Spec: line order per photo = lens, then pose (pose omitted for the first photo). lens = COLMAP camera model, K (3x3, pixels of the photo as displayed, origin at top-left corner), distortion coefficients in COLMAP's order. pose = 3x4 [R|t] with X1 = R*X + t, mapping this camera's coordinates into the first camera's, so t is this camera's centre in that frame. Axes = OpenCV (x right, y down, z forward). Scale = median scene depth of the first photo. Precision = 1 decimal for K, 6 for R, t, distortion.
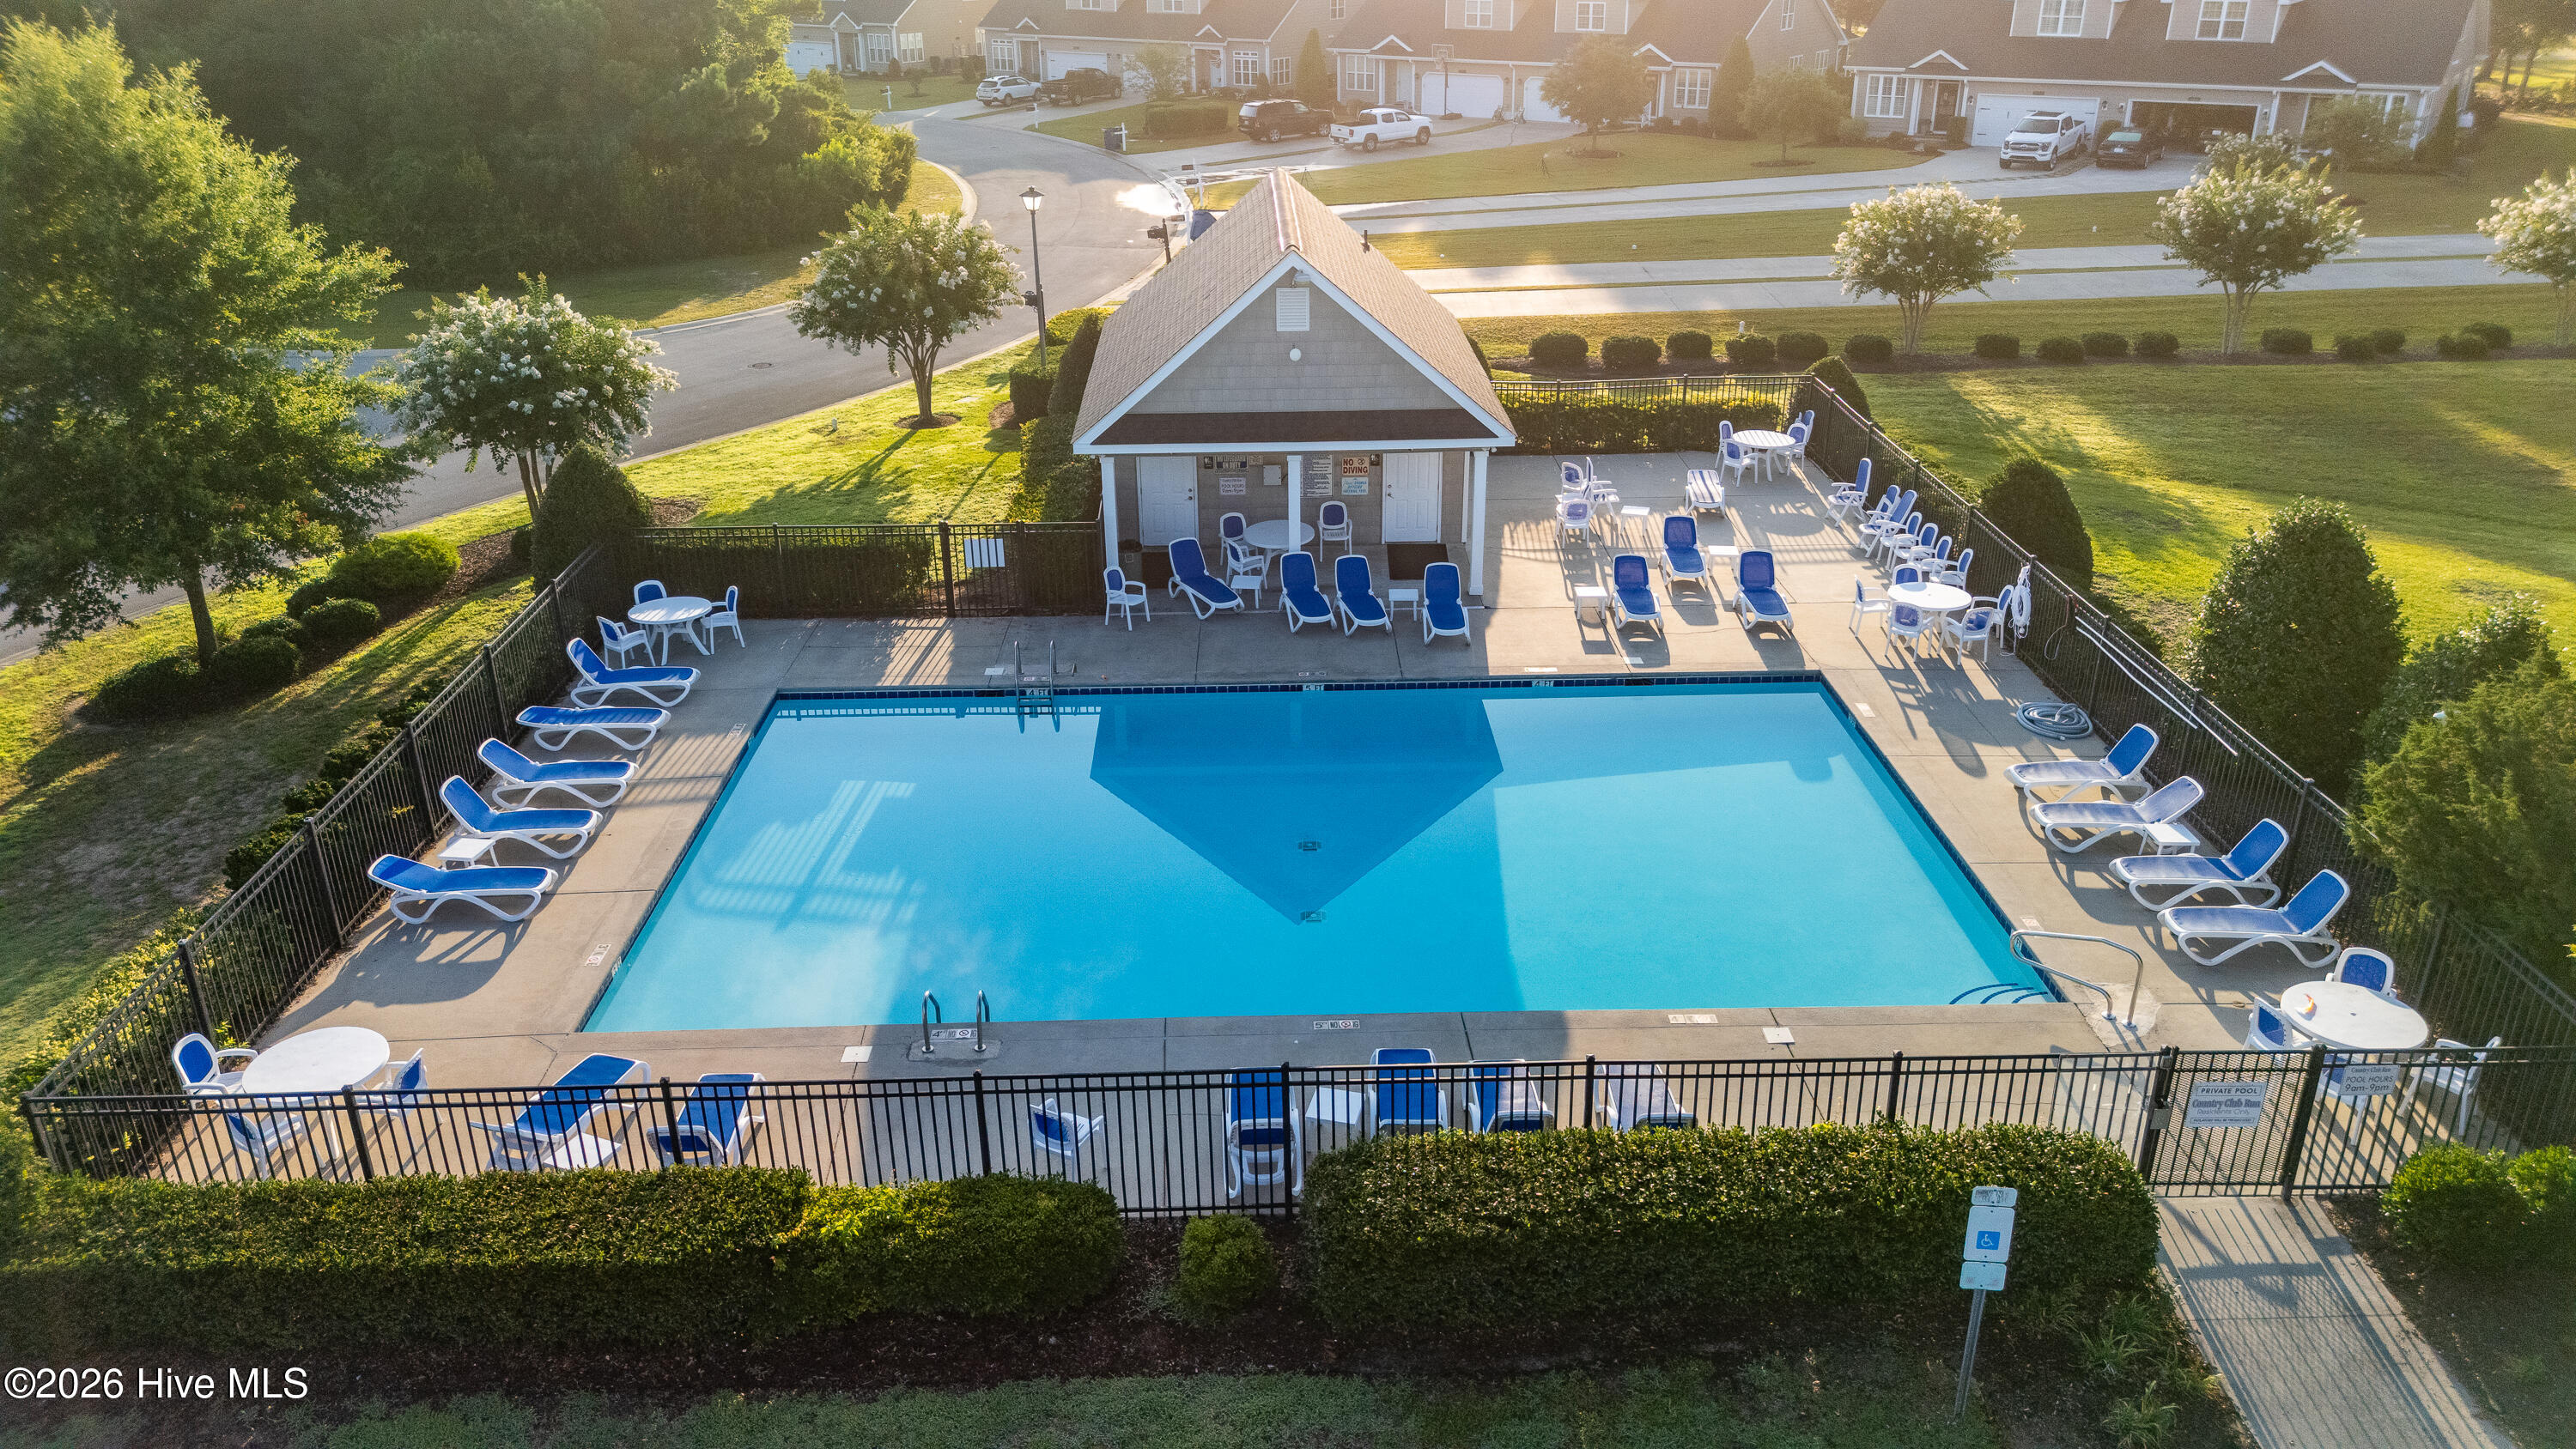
lens RADIAL K [[1872.1, 0, 1302.9], [0, 1872.1, 732.7], [0, 0, 1]] dist [0.035415, -0.006336]
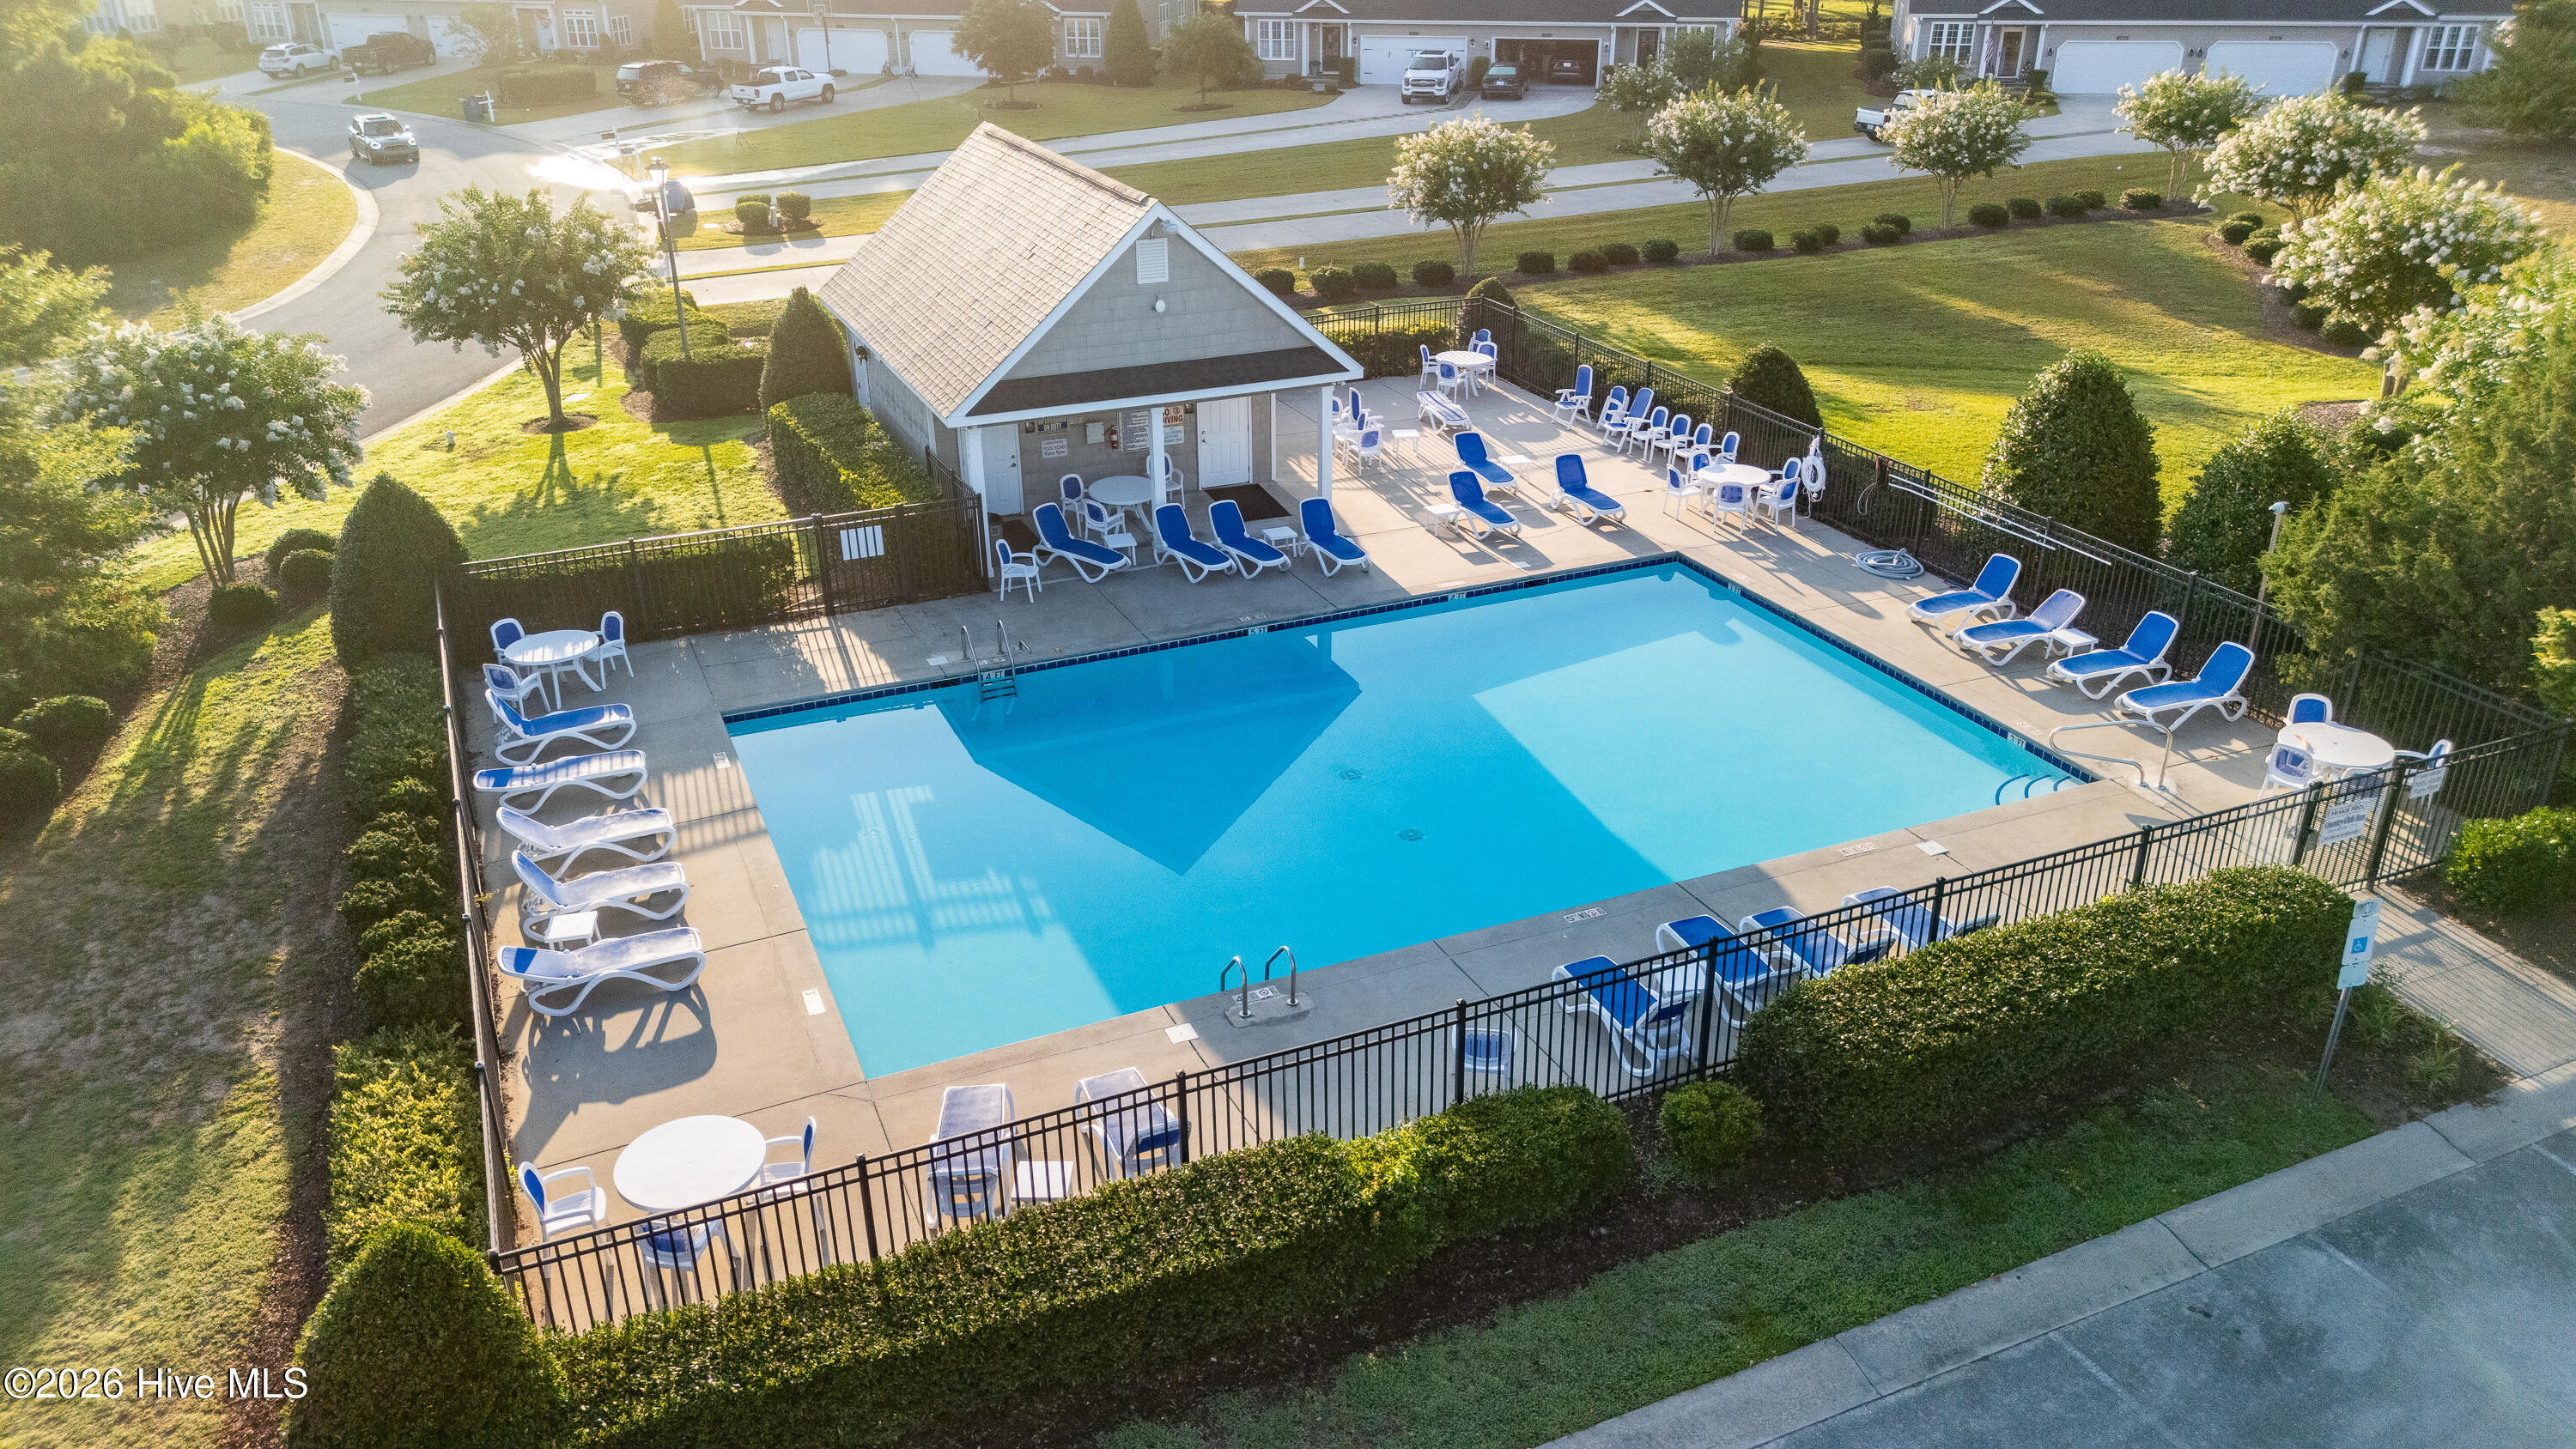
lens RADIAL K [[1868.3, 0, 1288.0], [0, 1868.3, 724.5], [0, 0, 1]] dist [0.063895, -0.060532]
pose [[0.925669, -0.157550, 0.343968, -0.294873], [0.151340, 0.987456, 0.045013, -0.014659], [-0.346745, 0.010389, 0.937902, 0.034799]]
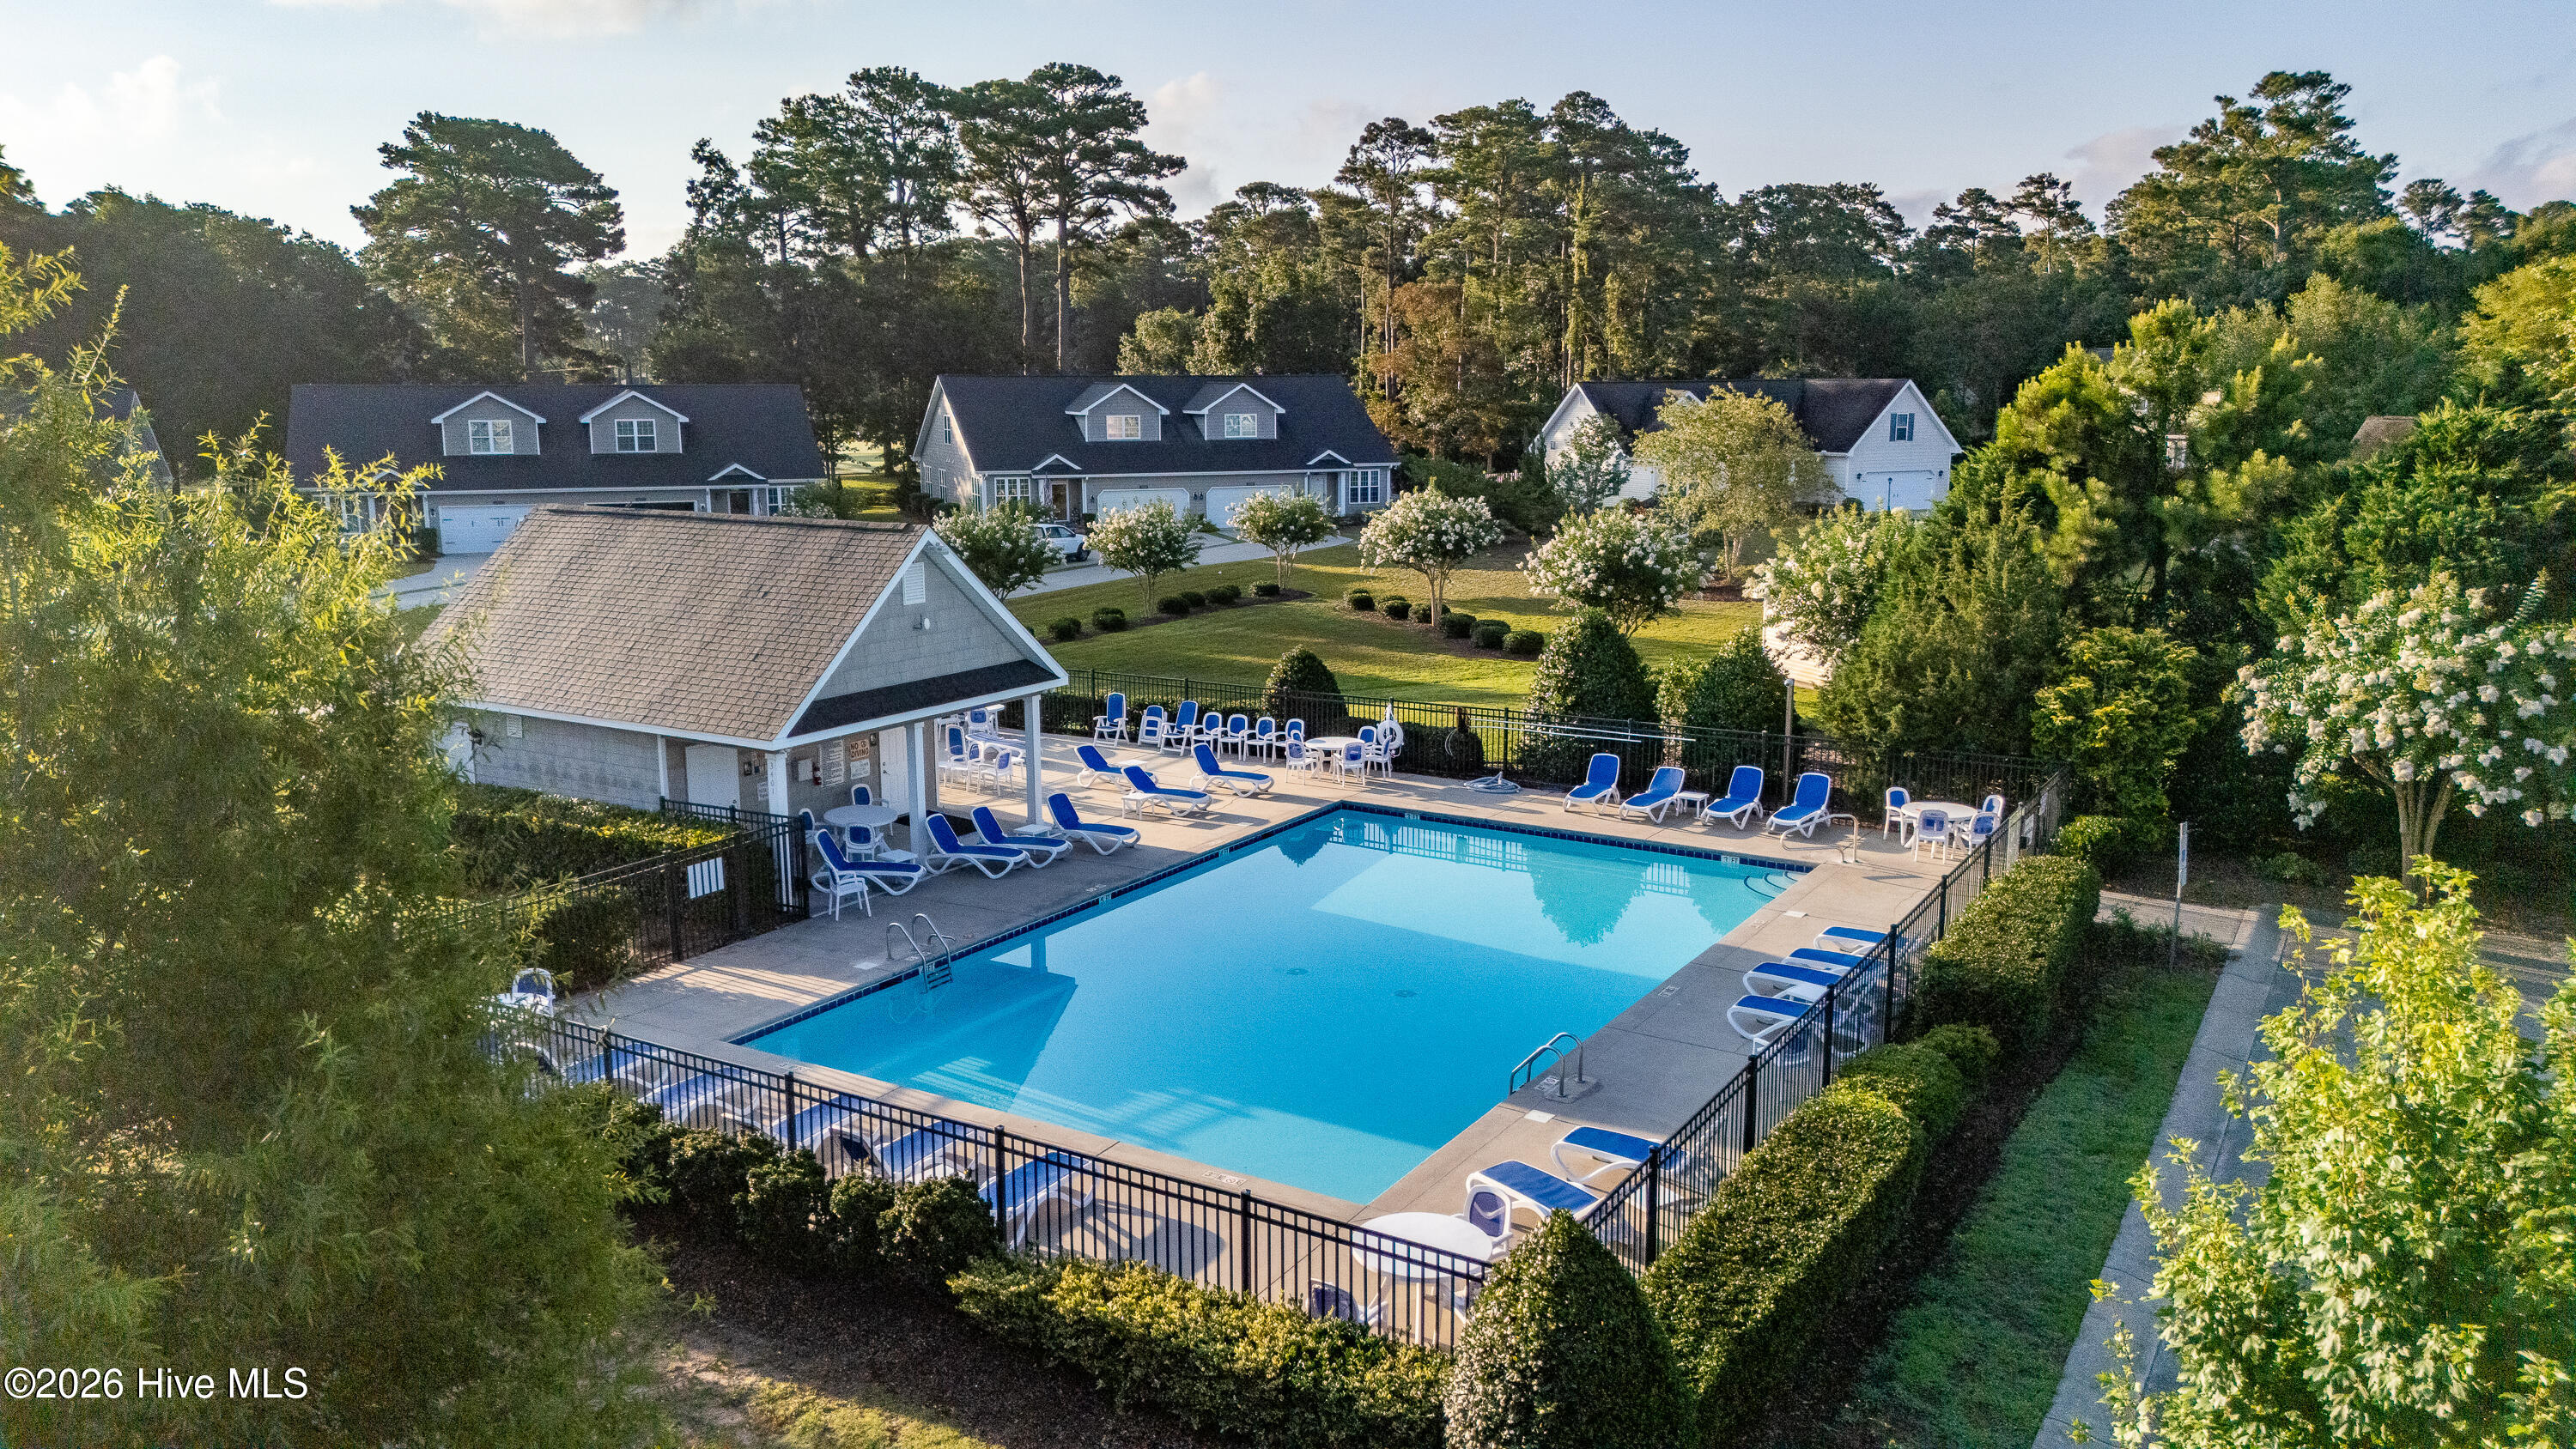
lens RADIAL K [[1868.3, 0, 1288.0], [0, 1868.3, 724.5], [0, 0, 1]] dist [0.063895, -0.060532]
pose [[0.544066, -0.144662, 0.826478, -0.708011], [0.337416, 0.939588, -0.057659, -0.018522], [-0.768208, 0.310237, 0.560009, 0.250993]]
